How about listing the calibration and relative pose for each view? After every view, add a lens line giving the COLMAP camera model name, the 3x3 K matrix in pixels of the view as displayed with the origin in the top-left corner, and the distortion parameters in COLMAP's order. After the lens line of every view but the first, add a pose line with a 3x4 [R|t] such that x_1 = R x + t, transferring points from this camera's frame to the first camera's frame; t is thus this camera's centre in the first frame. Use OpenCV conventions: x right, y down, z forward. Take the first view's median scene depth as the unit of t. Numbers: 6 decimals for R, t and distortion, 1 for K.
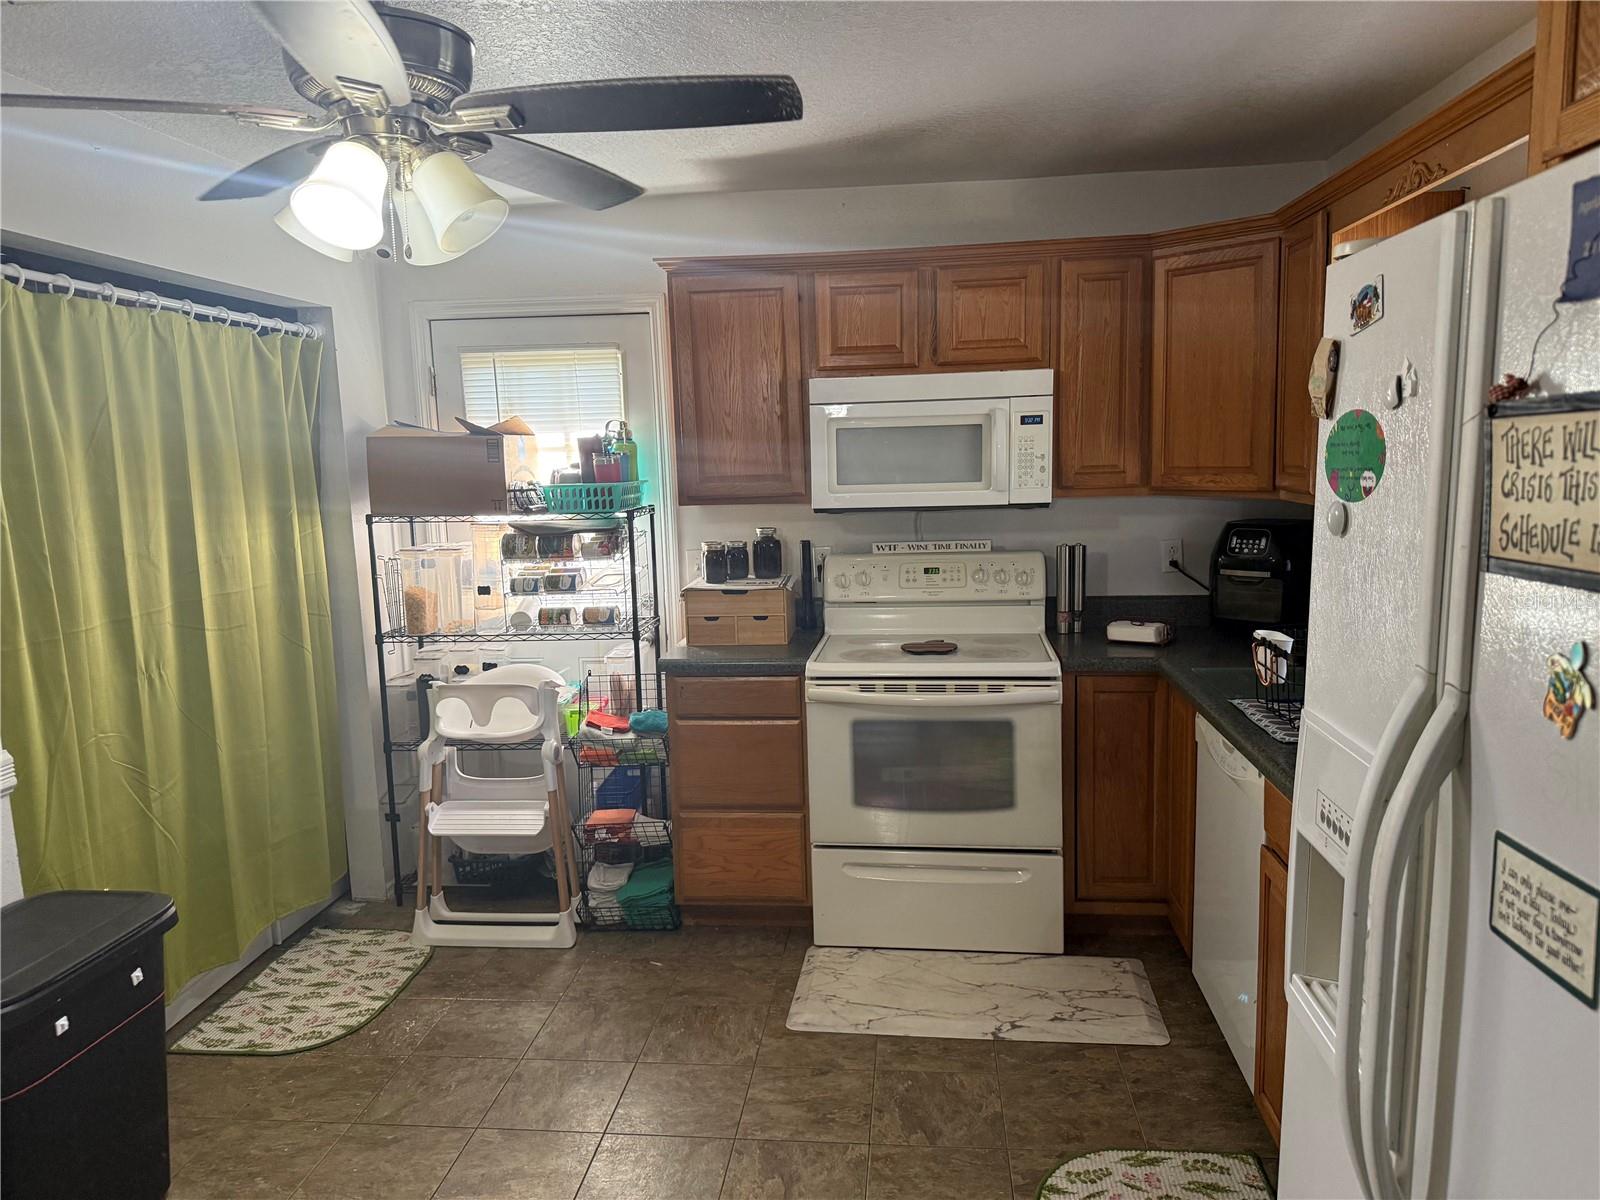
lens RADIAL K [[1156.1, 0, 765.7], [0, 1156.1, 586.2], [0, 0, 1]] dist [0.044475, -0.004838]
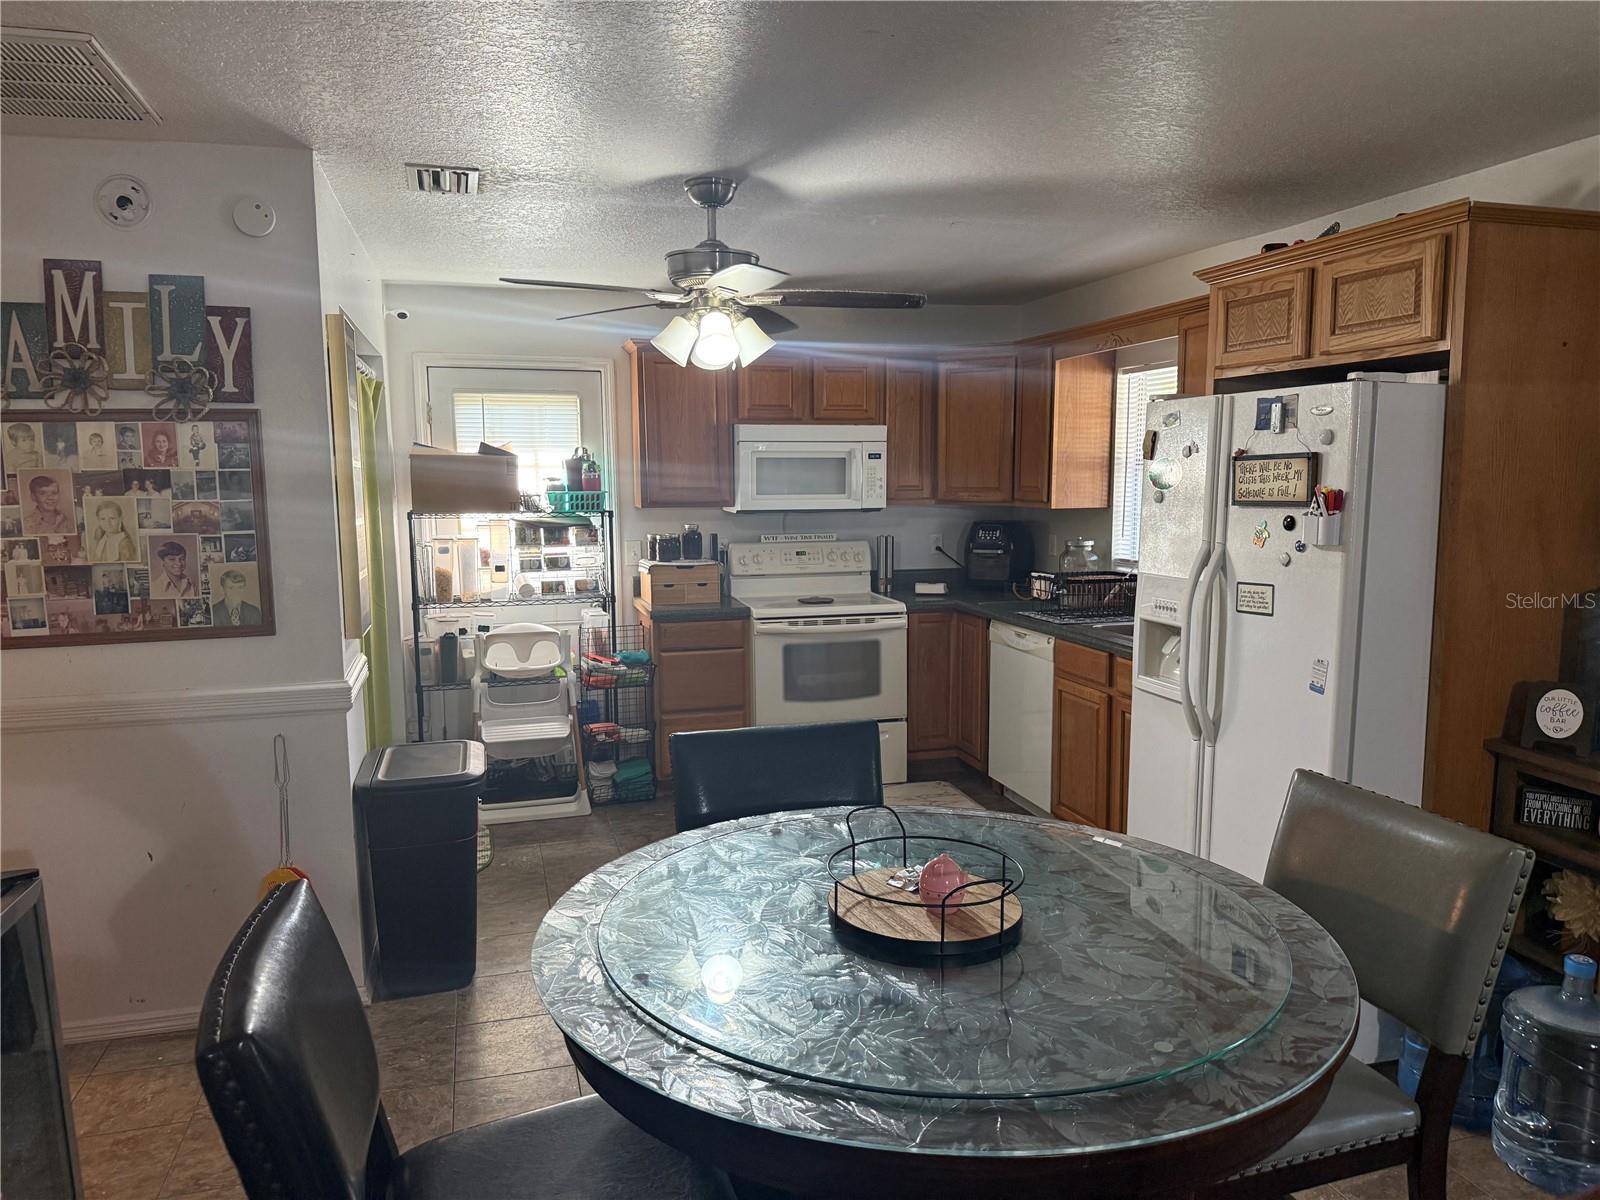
lens RADIAL K [[1132.9, 0, 800.0], [0, 1132.9, 600.0], [0, 0, 1]] dist [-0.000888, -0.006545]
pose [[0.921959, -0.019425, 0.386800, -0.459107], [0.025117, 0.999638, -0.009664, 0.065874], [-0.386472, 0.018625, 0.922113, -0.387908]]
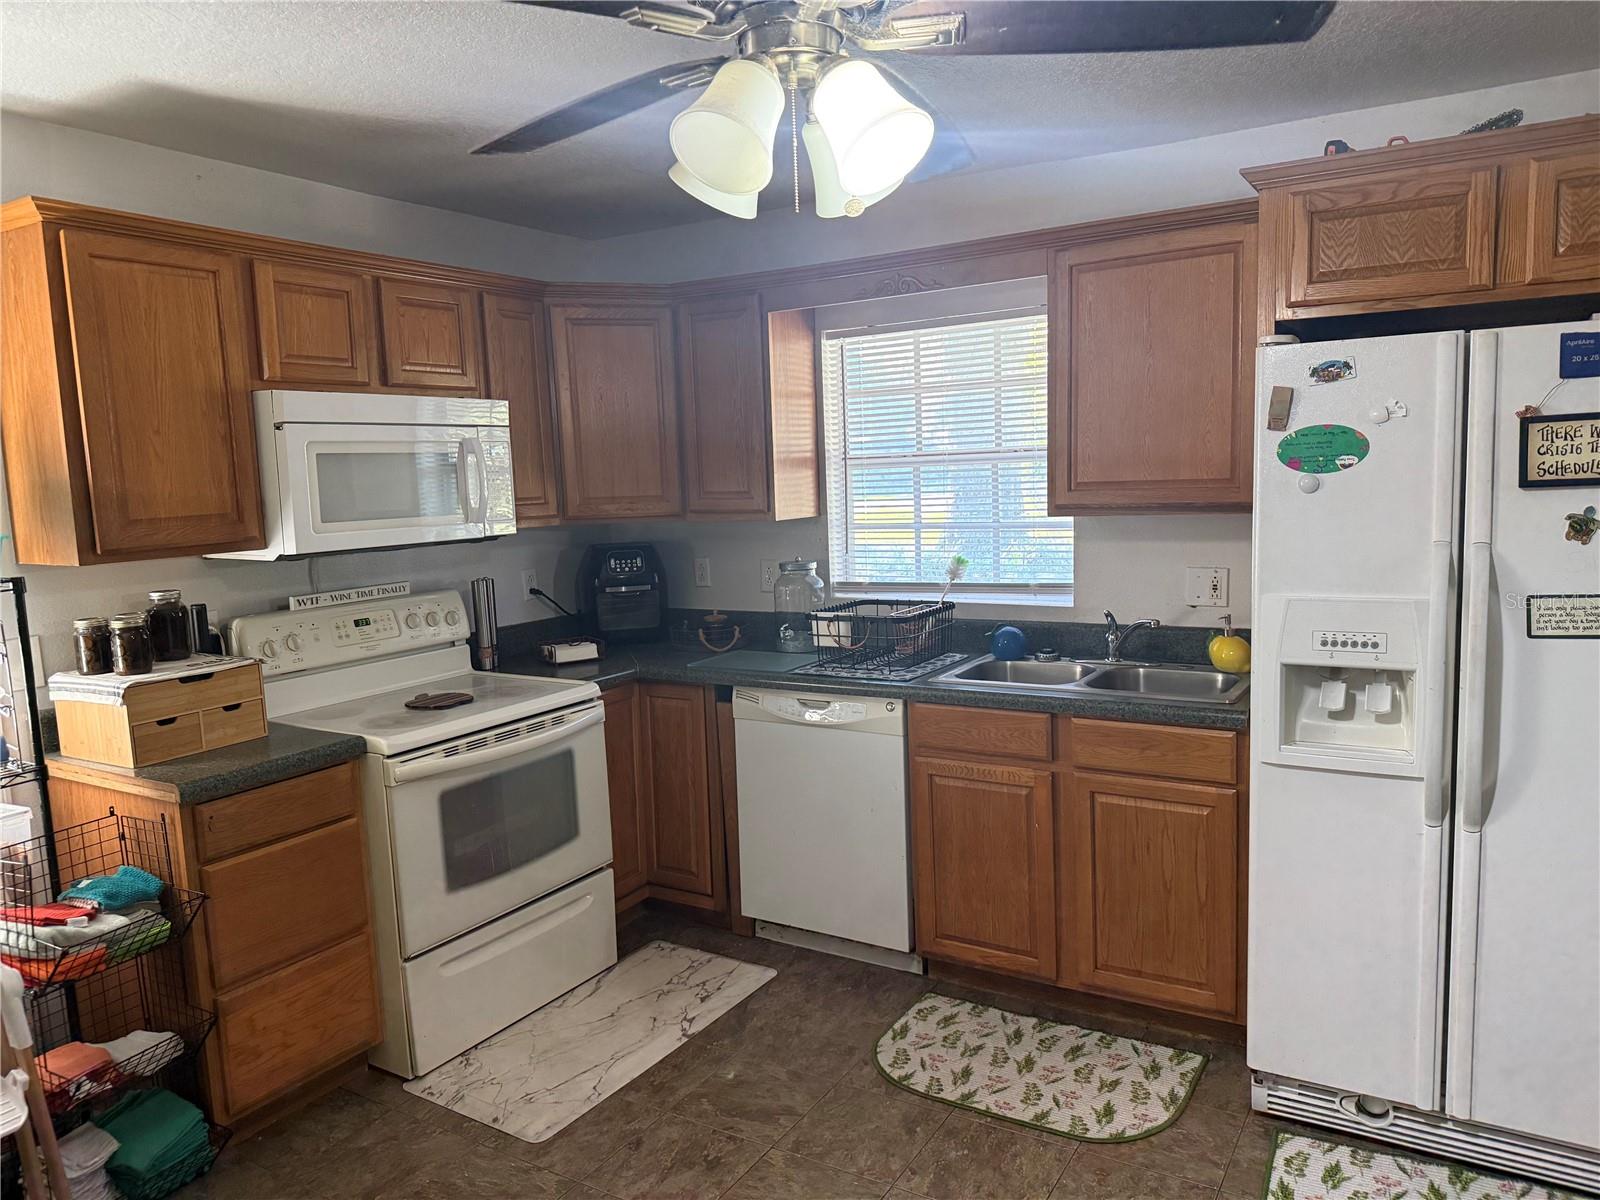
lens RADIAL K [[1095.8, 0, 835.8], [0, 1095.8, 599.4], [0, 0, 1]] dist [0.043796, -0.097388]
pose [[0.391579, -0.092965, 0.915436, -0.502079], [0.134928, 0.989930, 0.042815, -0.019324], [-0.910198, 0.106753, 0.400180, 0.365429]]
